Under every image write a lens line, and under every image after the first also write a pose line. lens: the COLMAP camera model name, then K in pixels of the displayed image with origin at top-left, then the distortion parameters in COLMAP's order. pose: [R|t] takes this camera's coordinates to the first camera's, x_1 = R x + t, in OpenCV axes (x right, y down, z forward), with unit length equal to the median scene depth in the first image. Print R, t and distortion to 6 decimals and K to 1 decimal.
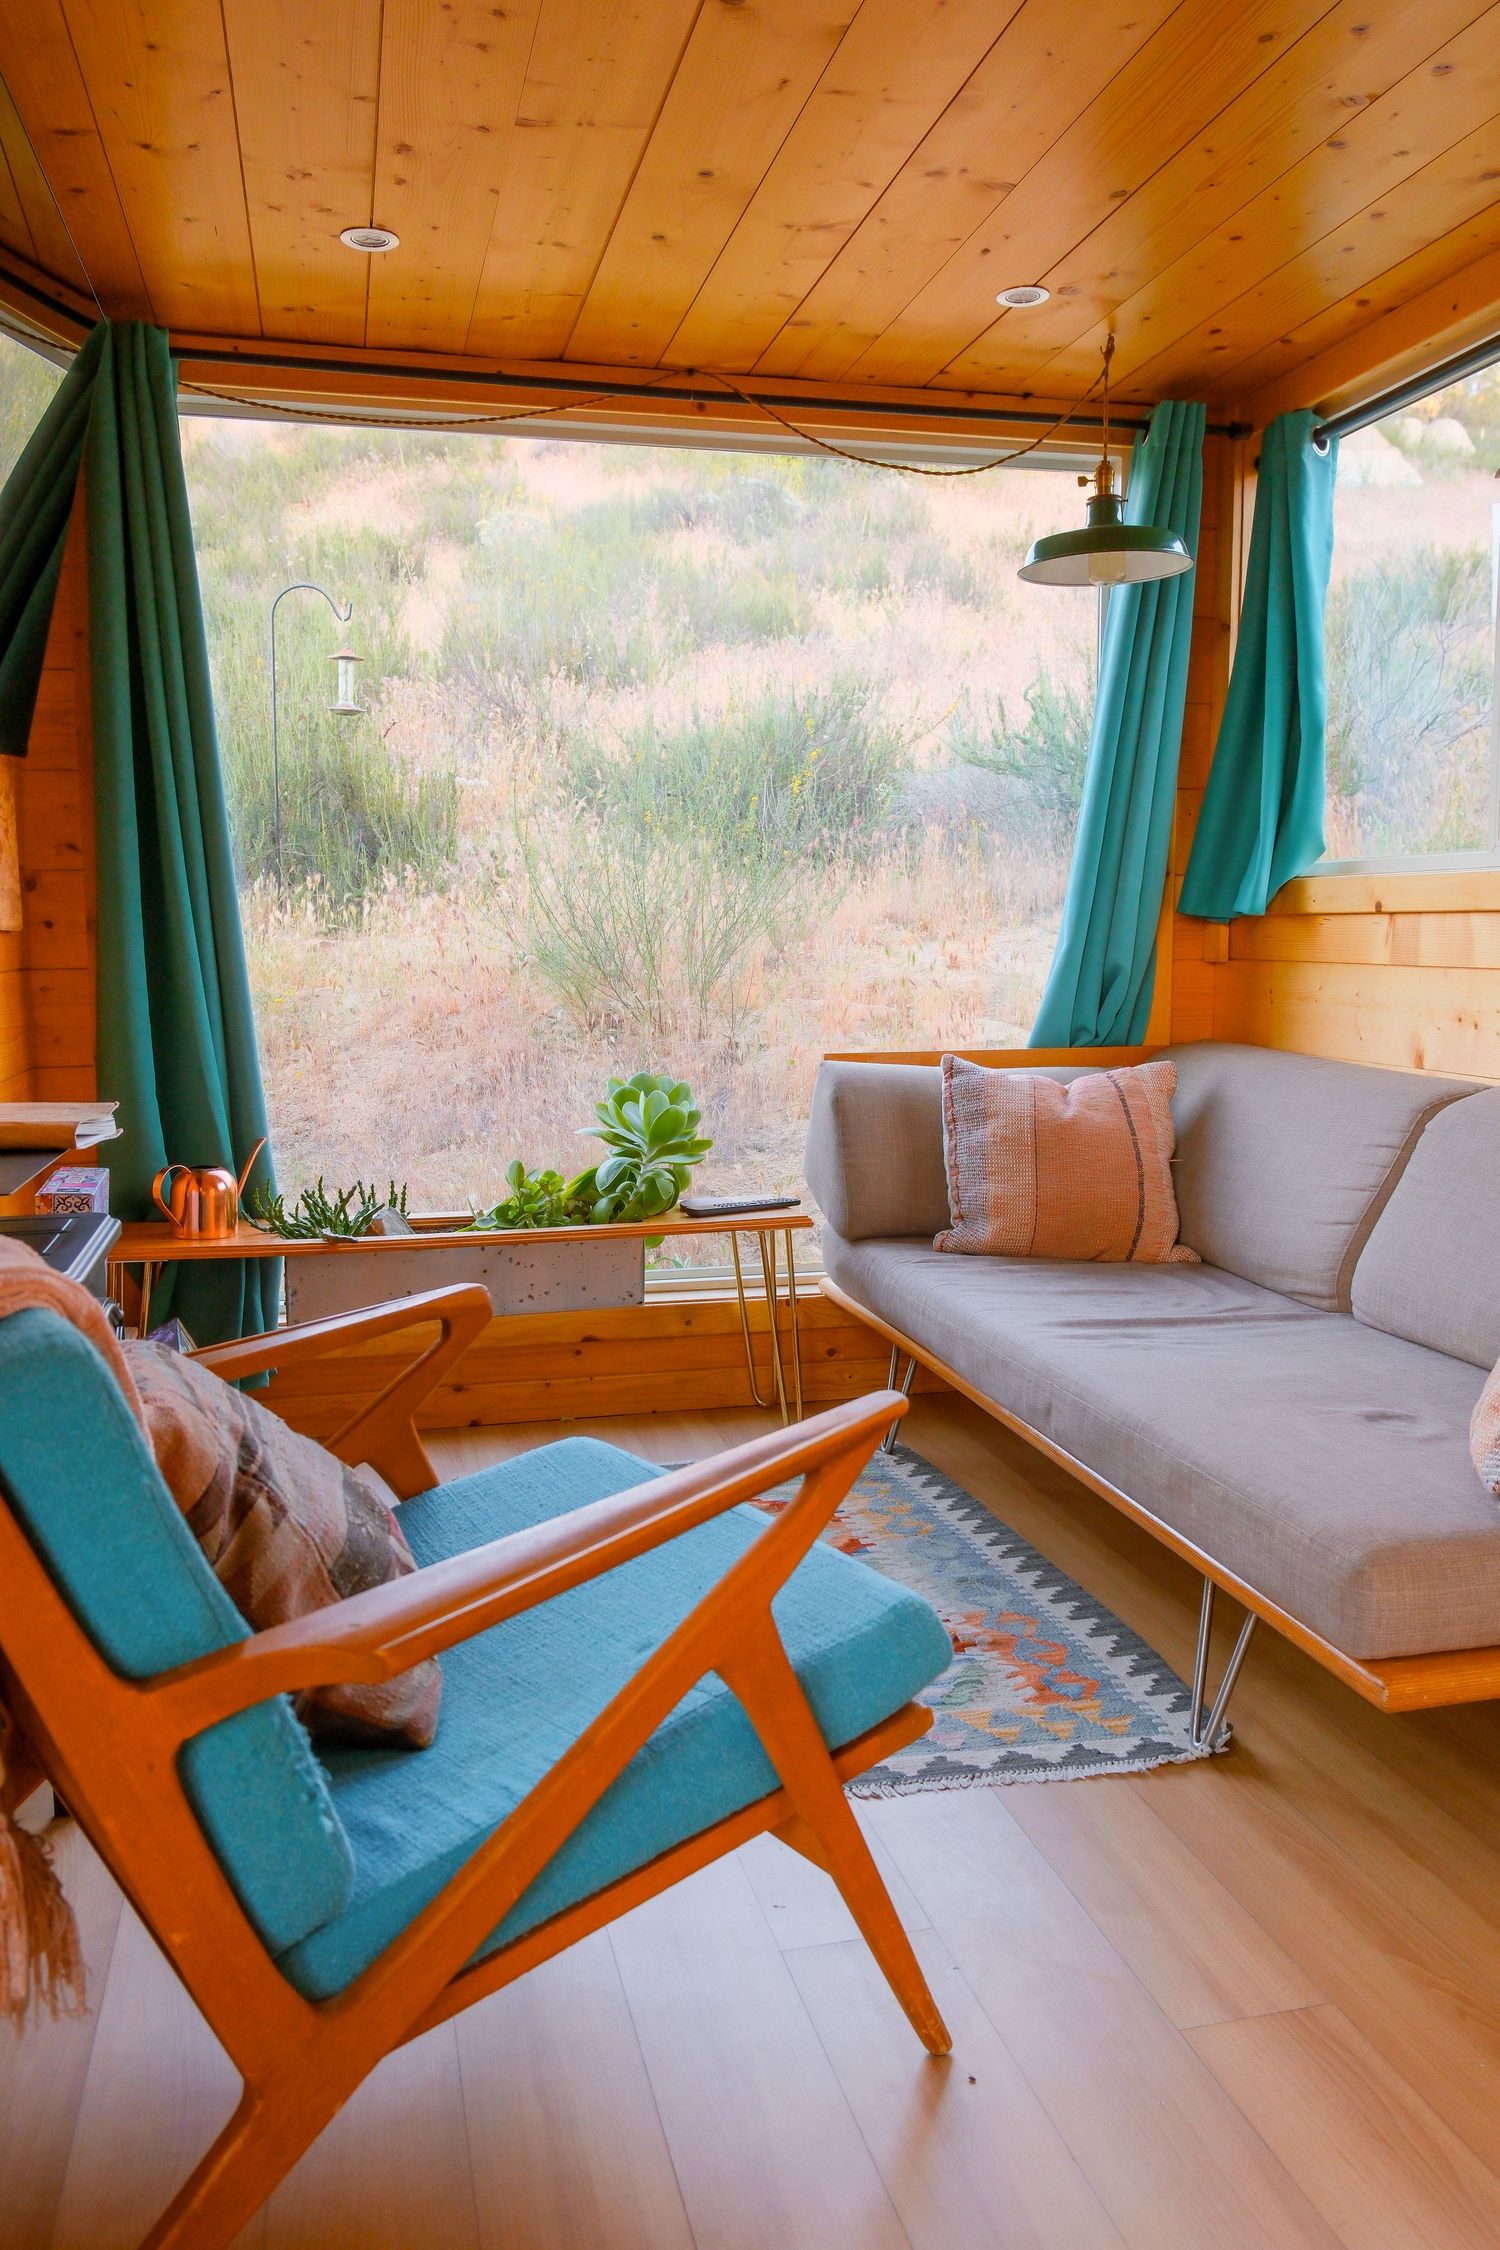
lens RADIAL K [[1672.7, 0, 750.0], [0, 1672.7, 1125.0], [0, 0, 1]] dist [-0.003542, -0.001445]
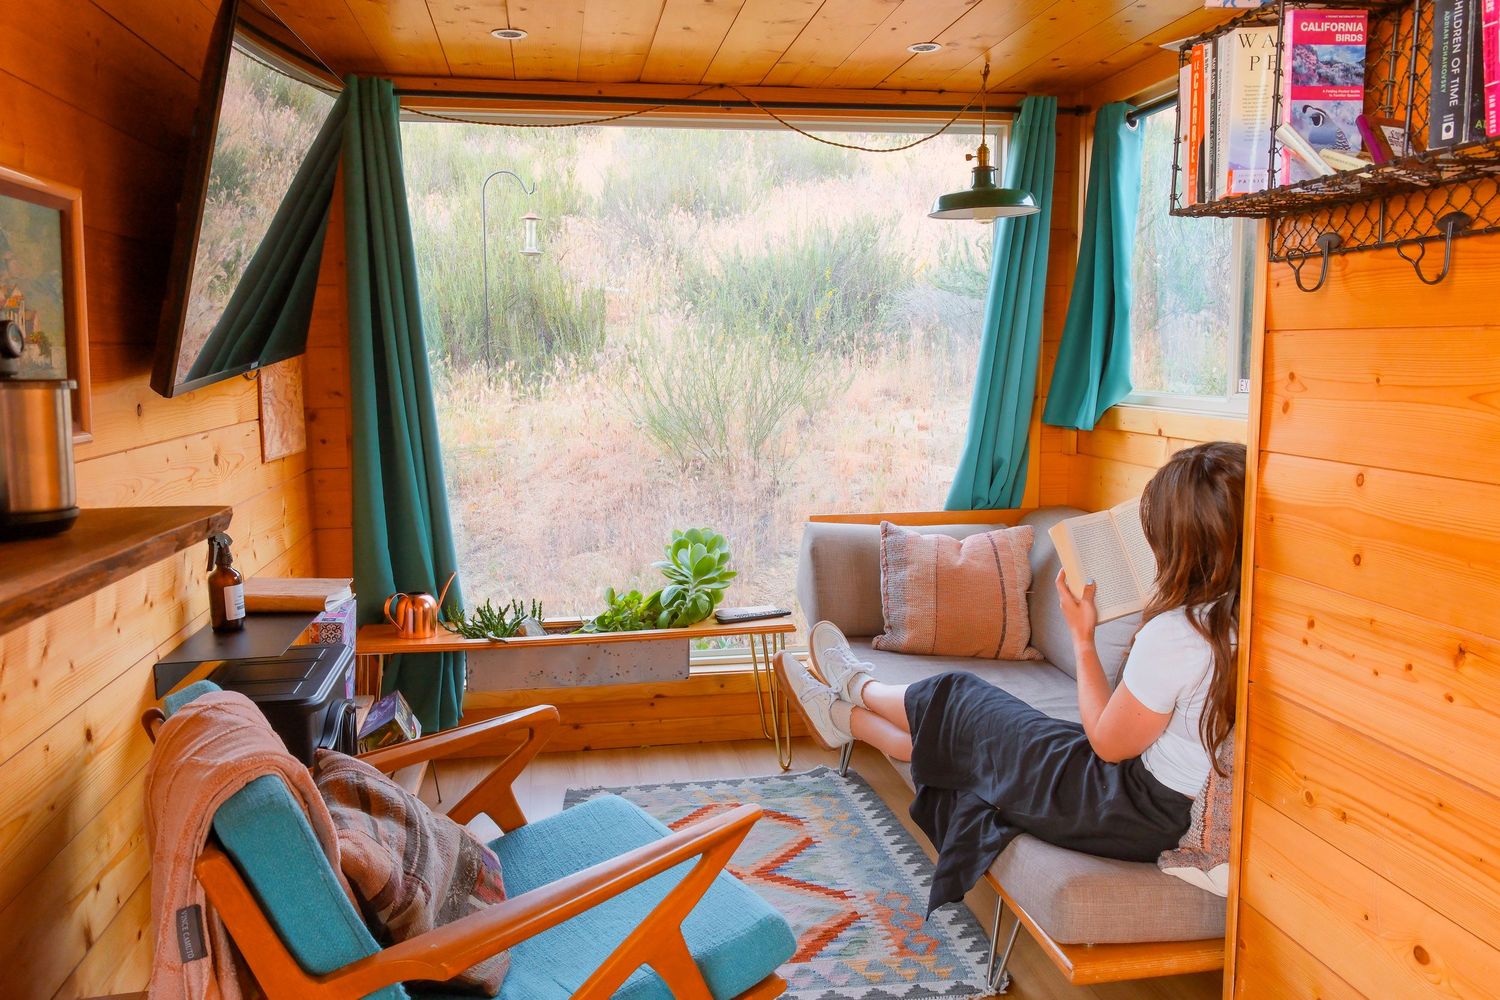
lens RADIAL K [[1163.8, 0, 750.0], [0, 1163.8, 500.0], [0, 0, 1]] dist [0.000376, 0.003749]
pose [[0.997292, 0.004587, -0.073402, 0.073900], [-0.003563, 0.999895, 0.014076, -0.077827], [0.073459, -0.013776, 0.997203, -0.094193]]
